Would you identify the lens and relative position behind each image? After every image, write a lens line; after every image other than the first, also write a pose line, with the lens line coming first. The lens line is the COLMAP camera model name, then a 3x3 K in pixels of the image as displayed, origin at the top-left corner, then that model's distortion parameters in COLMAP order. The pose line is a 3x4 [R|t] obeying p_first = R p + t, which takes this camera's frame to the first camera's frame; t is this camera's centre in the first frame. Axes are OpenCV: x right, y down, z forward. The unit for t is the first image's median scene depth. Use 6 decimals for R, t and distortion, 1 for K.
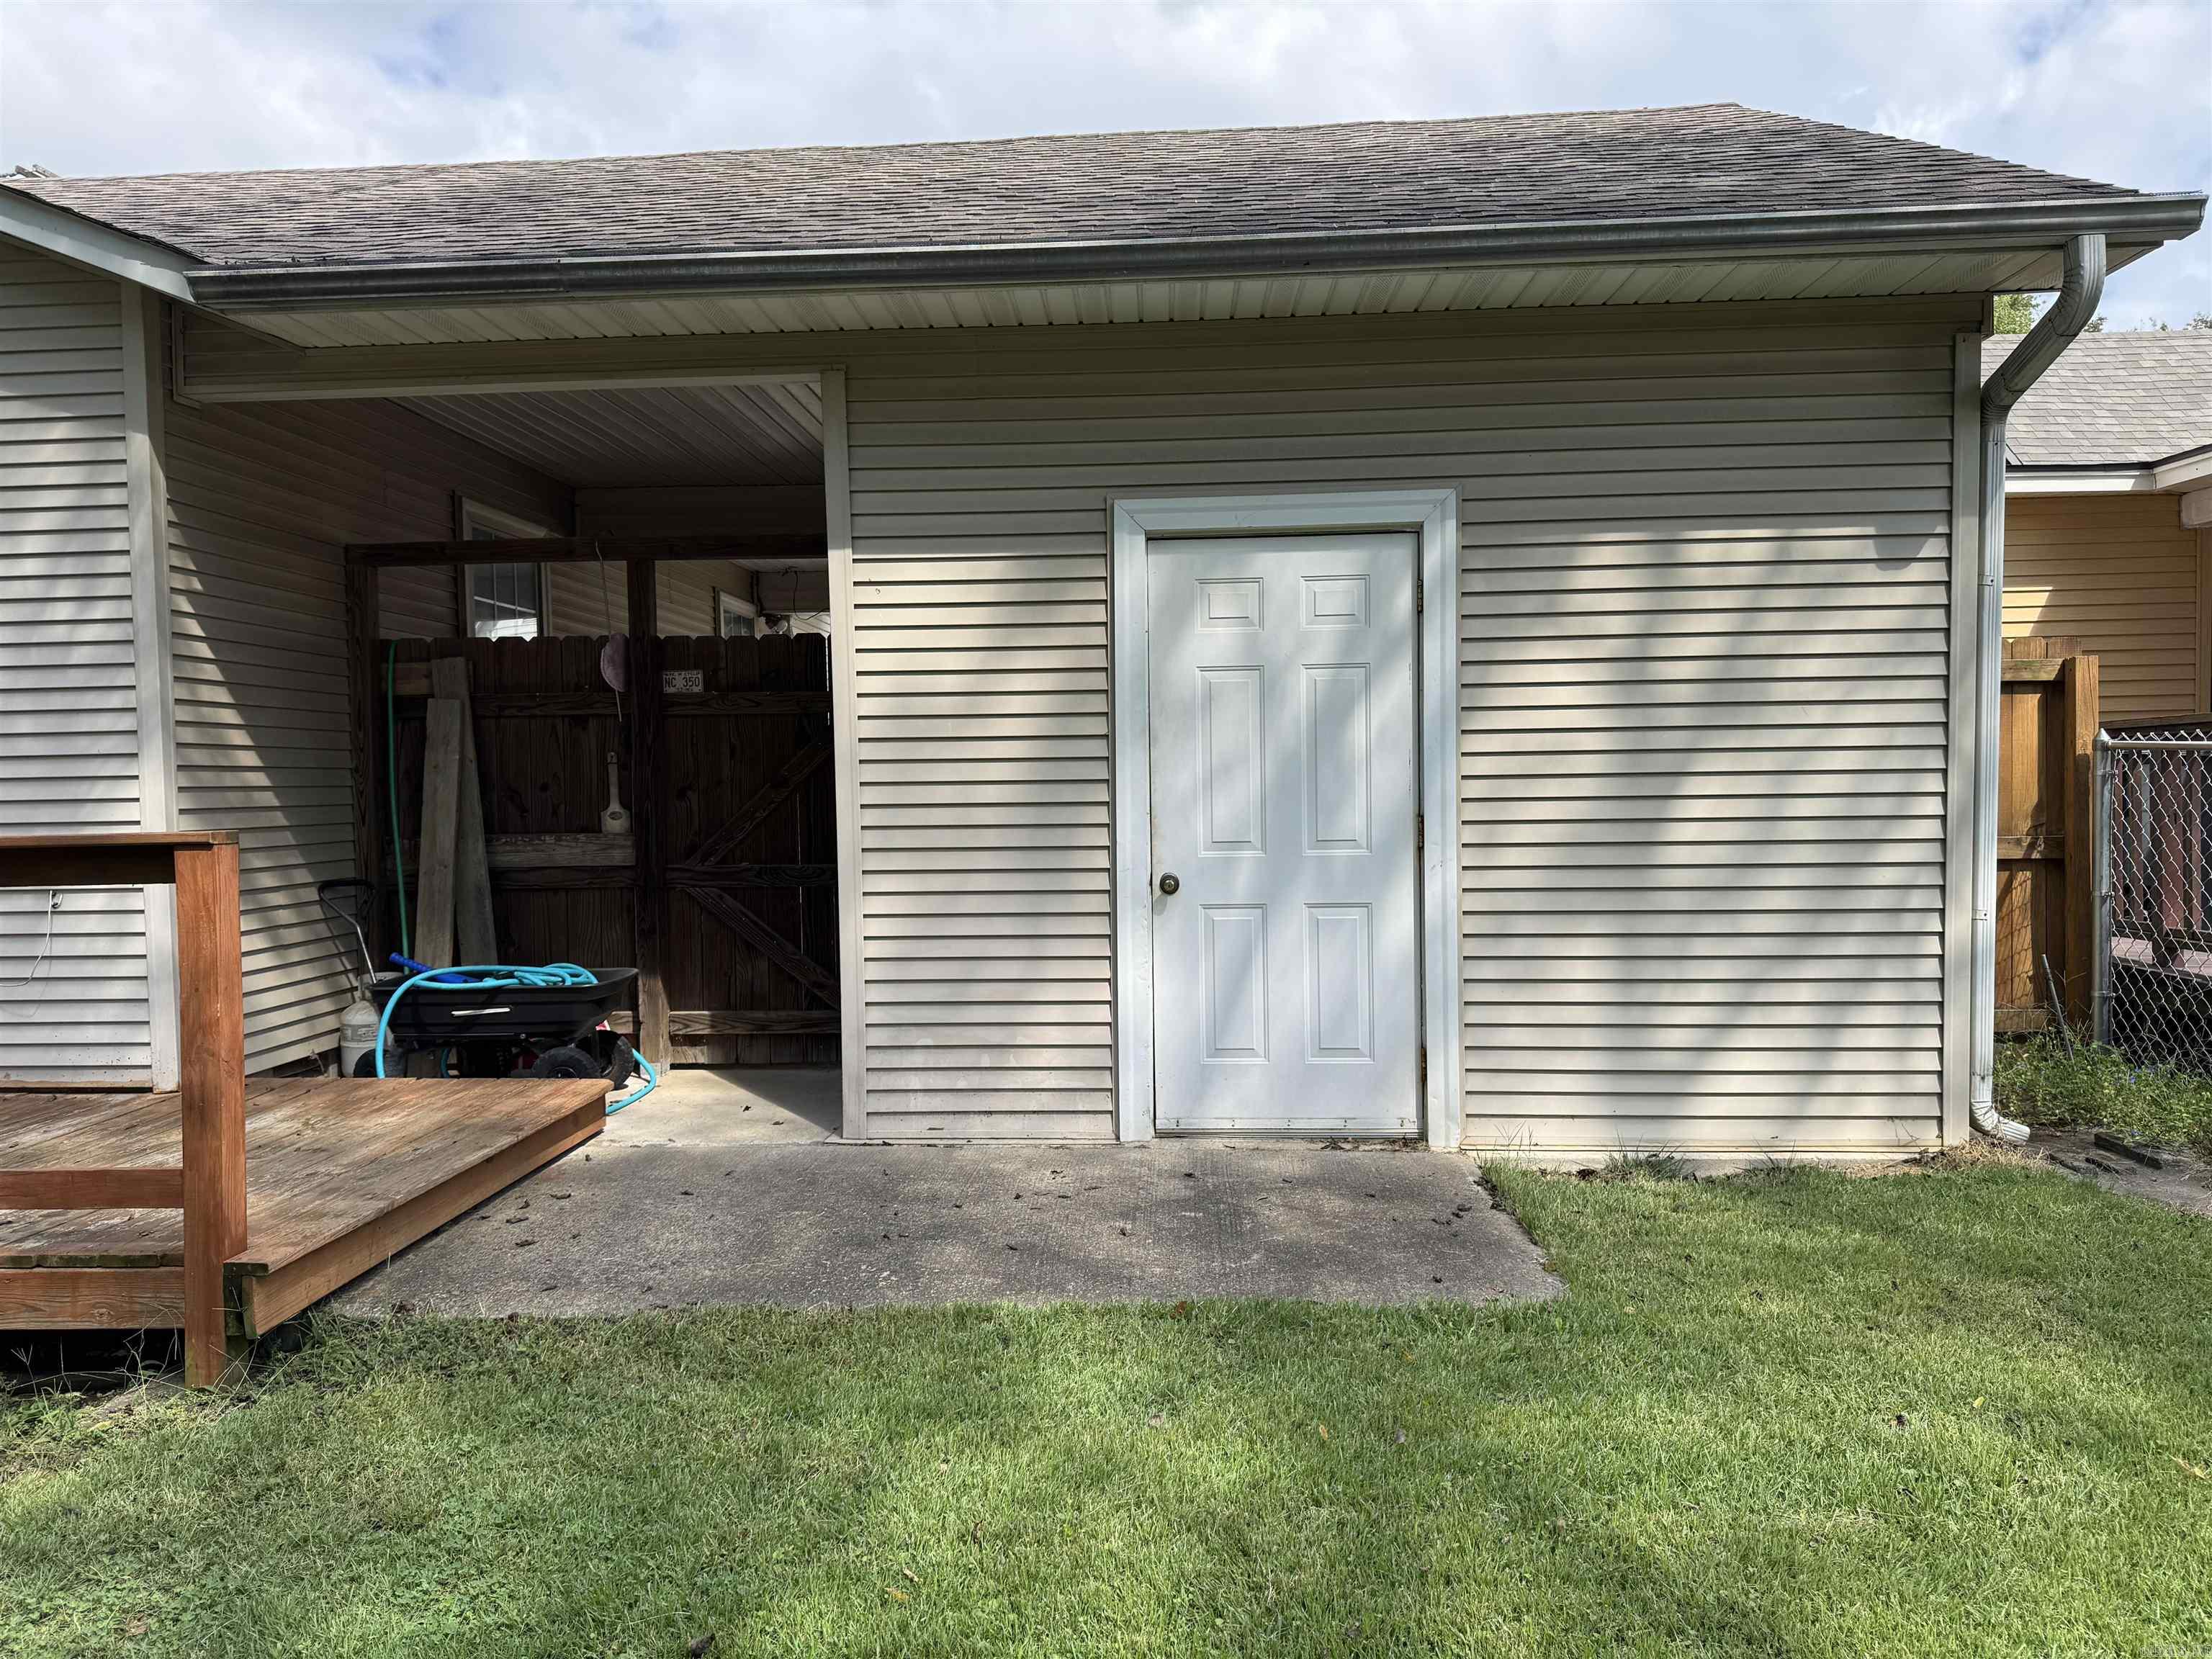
lens RADIAL K [[1532.5, 0, 1101.4], [0, 1532.5, 829.4], [0, 0, 1]] dist [0.103886, -0.133458]
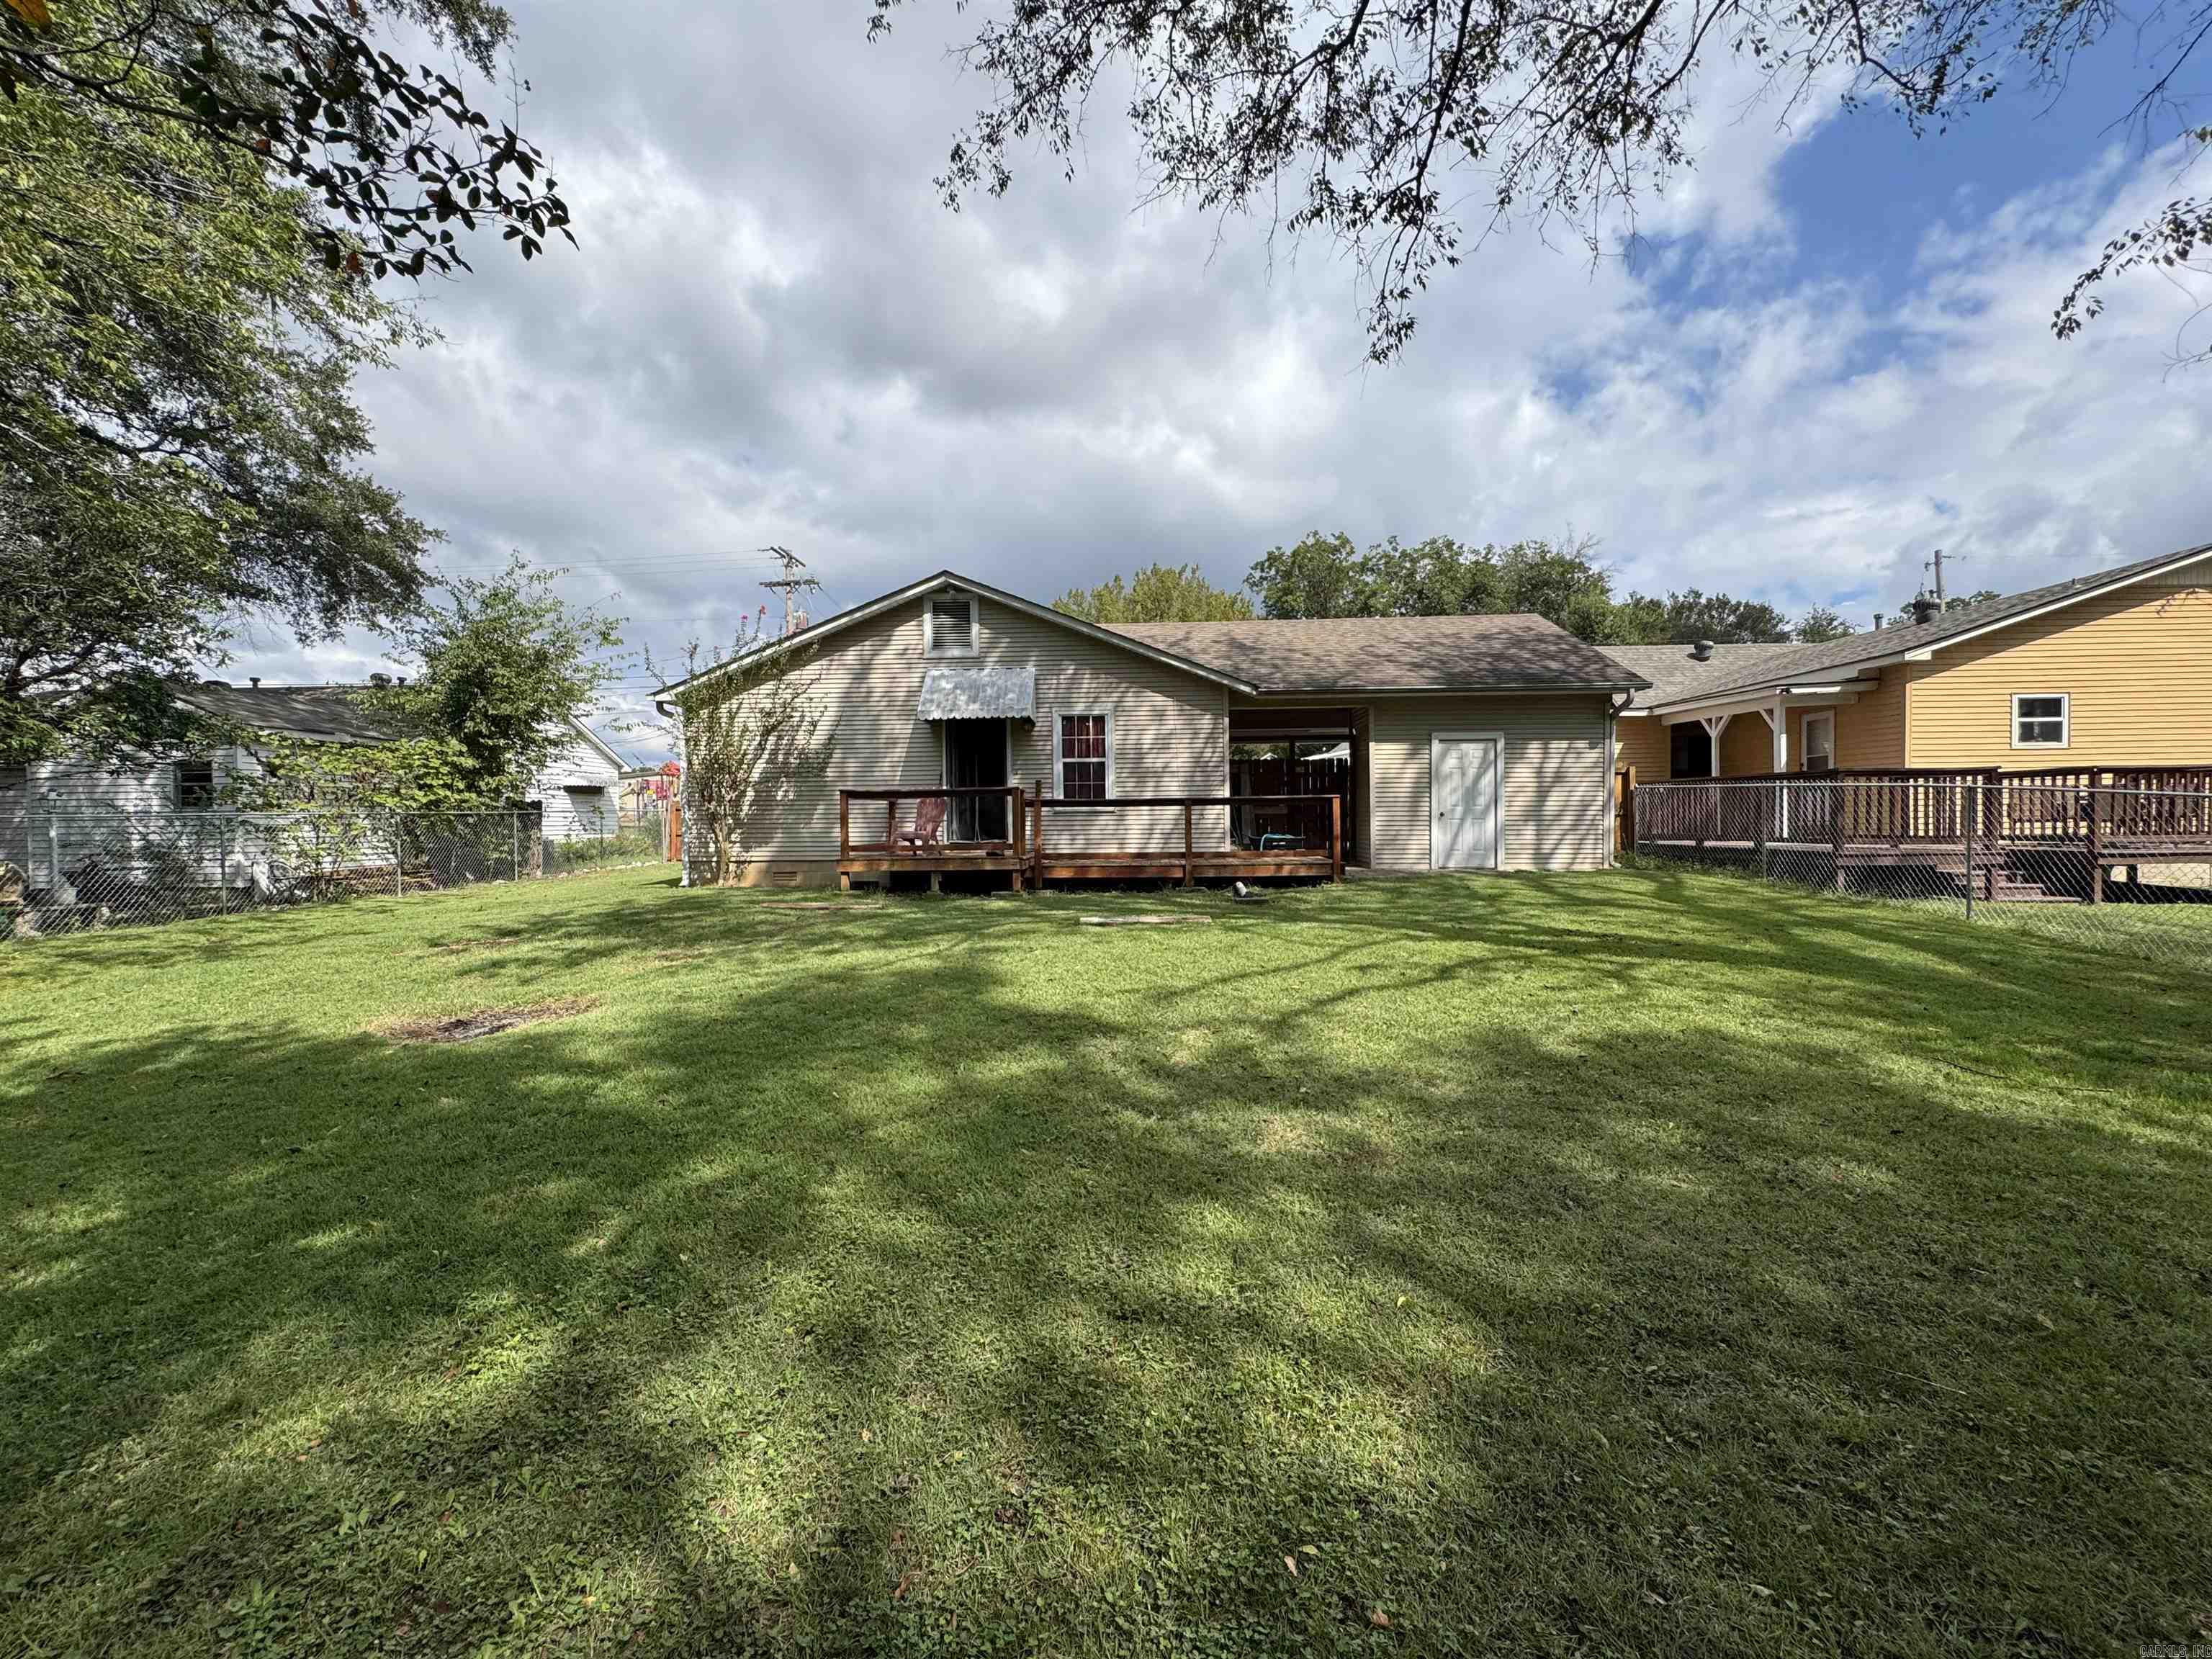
lens RADIAL K [[880.6, 0, 1106.0], [0, 880.6, 829.5], [0, 0, 1]] dist [-0.004131, 0.000420]
pose [[0.999909, 0.006850, 0.011621, -1.013186], [-0.006496, 0.999520, -0.030293, 0.170569], [-0.011823, 0.030215, 0.999474, -1.671738]]
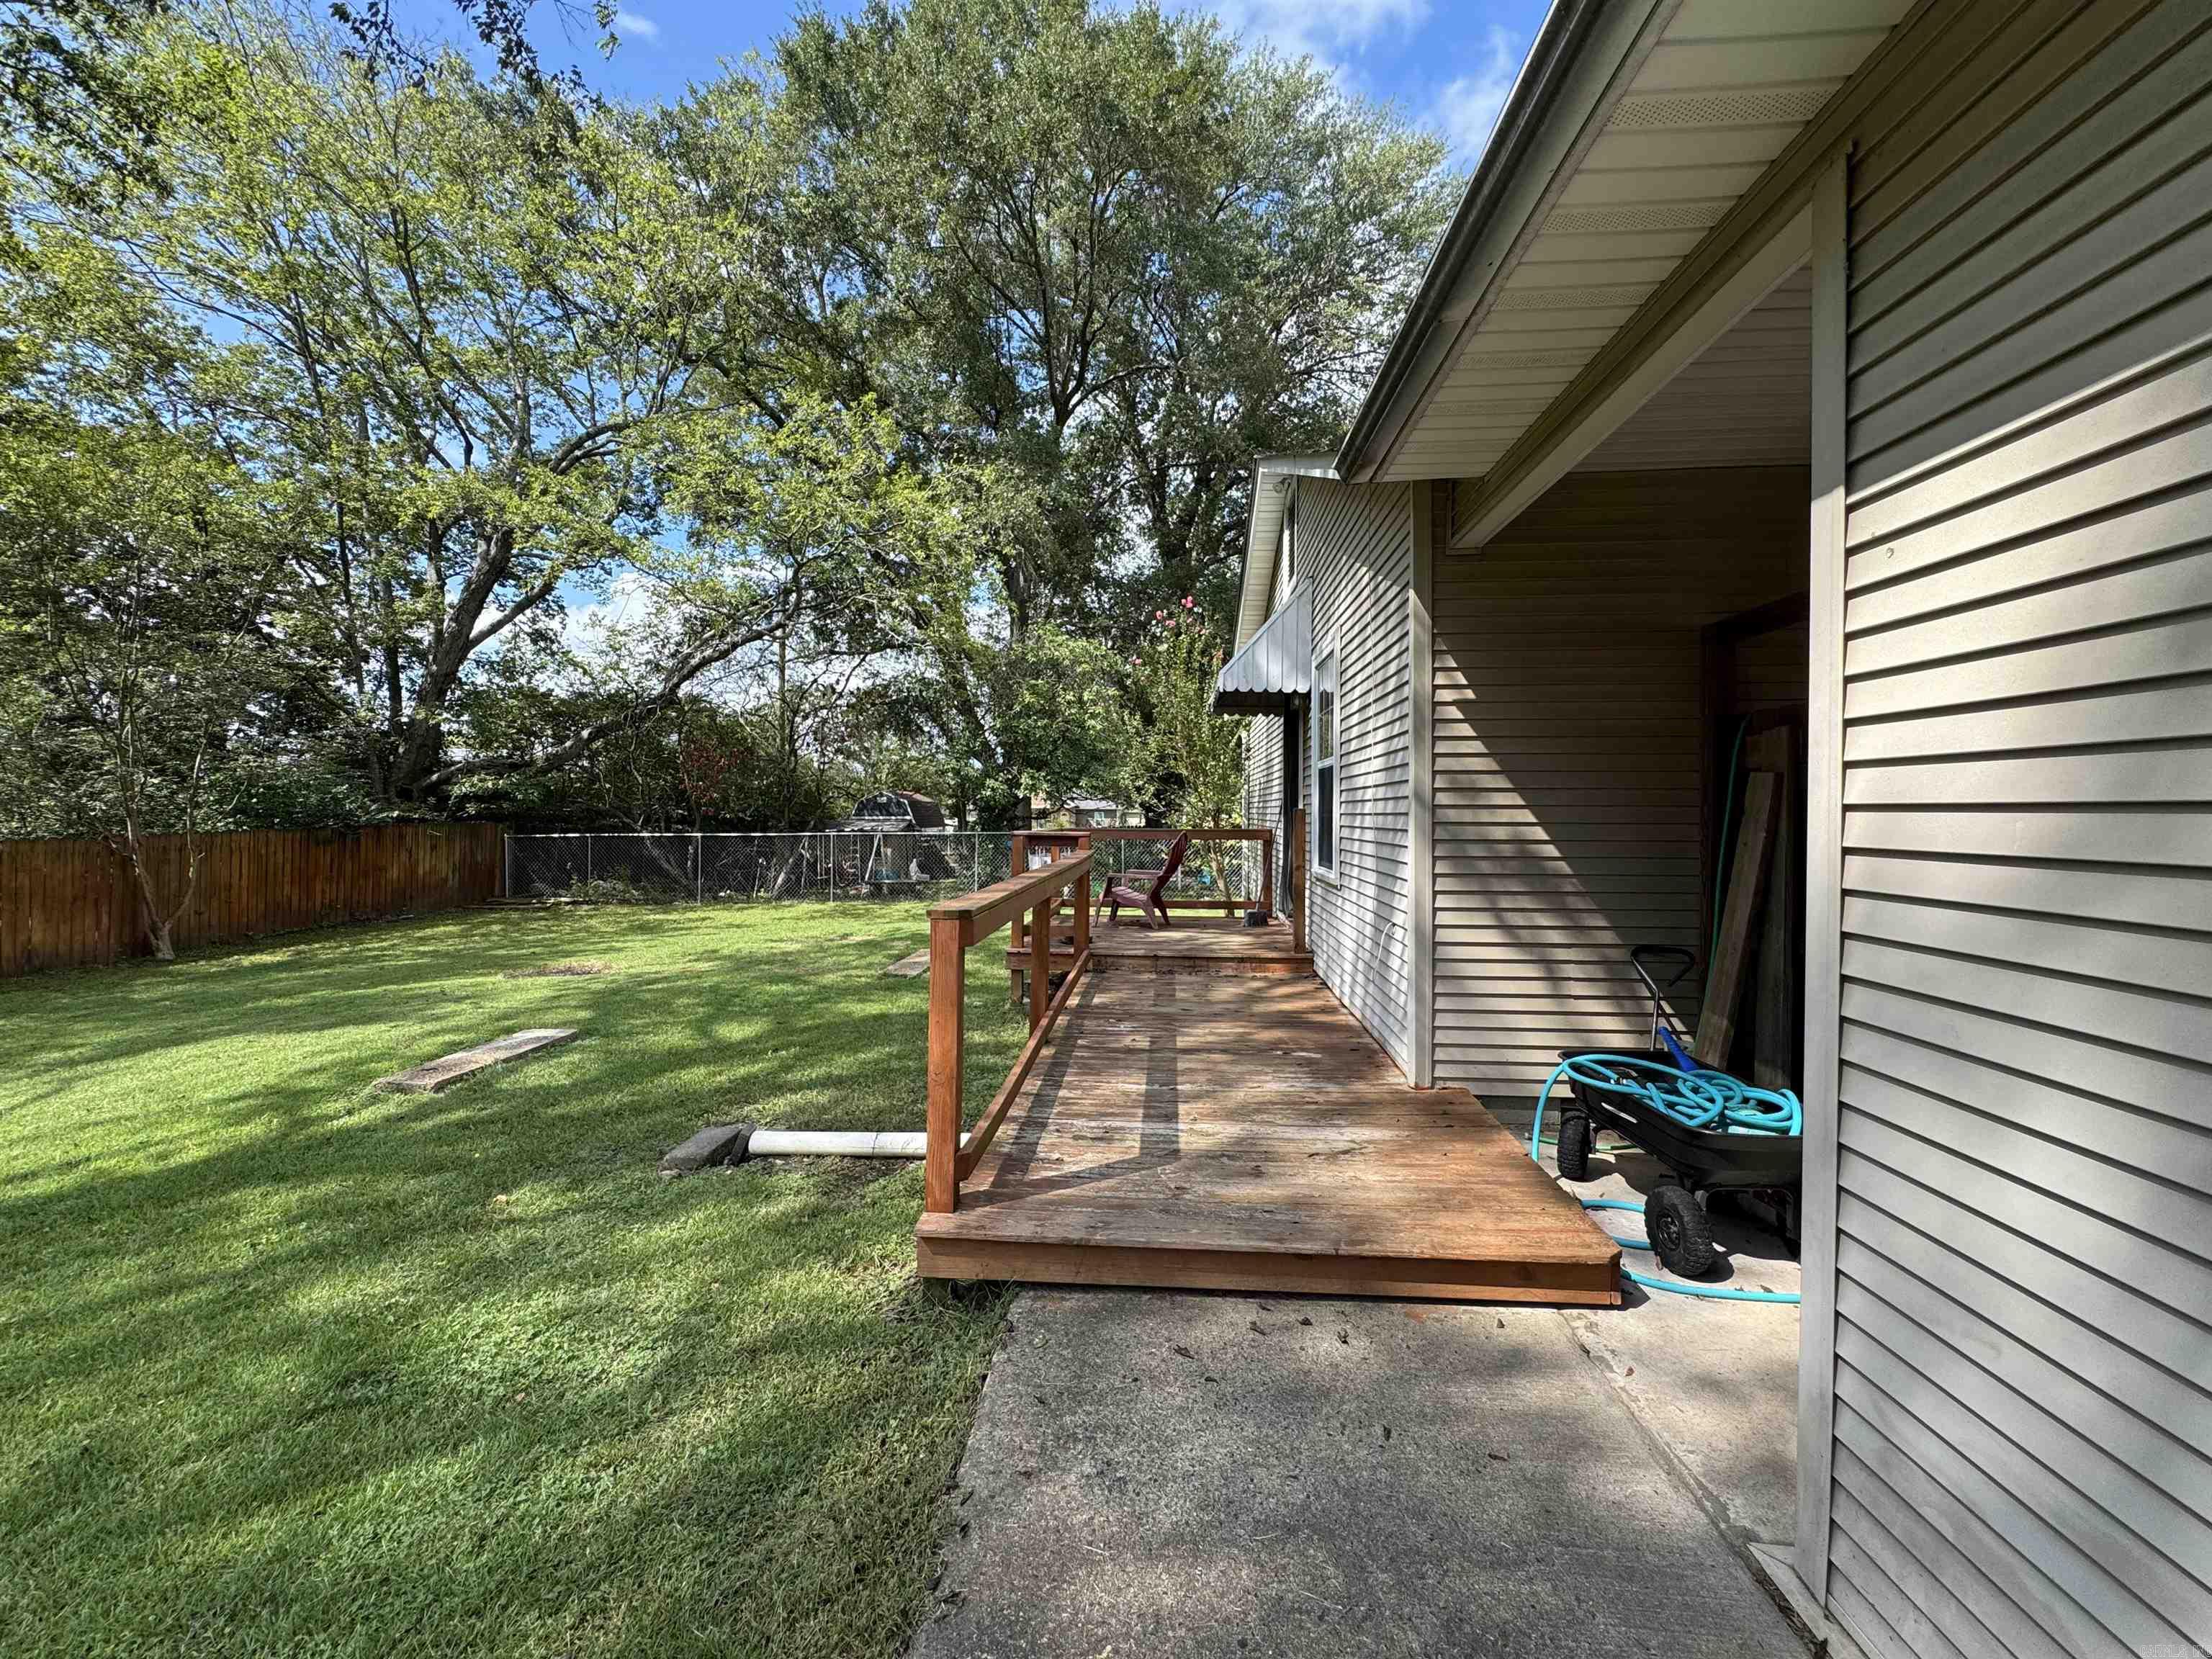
lens RADIAL K [[880.6, 0, 1106.0], [0, 880.6, 829.5], [0, 0, 1]] dist [-0.004131, 0.000420]
pose [[-0.017967, 0.037669, -0.999129, 0.145756], [-0.035787, 0.998625, 0.038294, -0.070520], [0.999198, 0.036444, -0.016594, 0.779378]]
